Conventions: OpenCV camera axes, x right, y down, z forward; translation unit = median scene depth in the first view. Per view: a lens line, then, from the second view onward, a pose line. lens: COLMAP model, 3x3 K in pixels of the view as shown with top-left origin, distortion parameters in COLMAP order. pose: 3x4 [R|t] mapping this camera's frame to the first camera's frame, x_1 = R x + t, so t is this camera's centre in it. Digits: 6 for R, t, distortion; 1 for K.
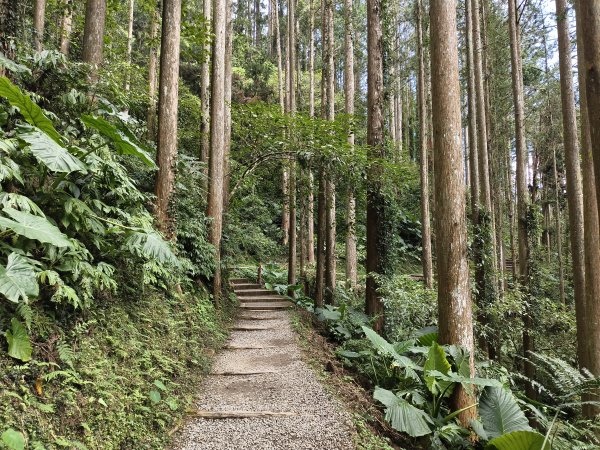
lens RADIAL K [[425.4, 0, 300.0], [0, 425.4, 225.0], [0, 0, 1]] dist [0.010567, 0.000616]
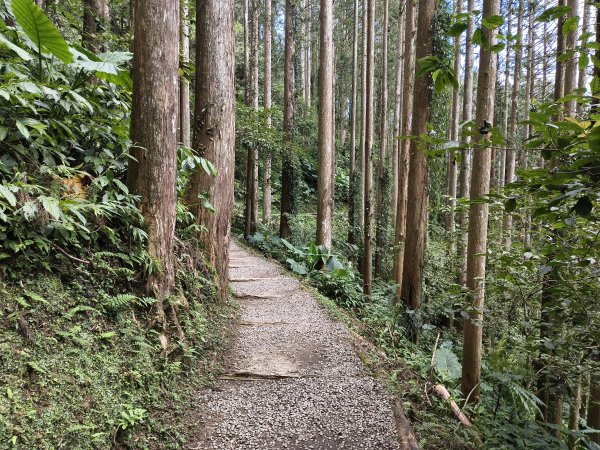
lens RADIAL K [[425.4, 0, 300.0], [0, 425.4, 225.0], [0, 0, 1]] dist [0.010567, 0.000616]
pose [[0.976949, 0.000980, 0.213470, -0.105435], [-0.031820, 0.989487, 0.141079, -0.063076], [-0.211087, -0.144620, 0.966710, -0.521239]]
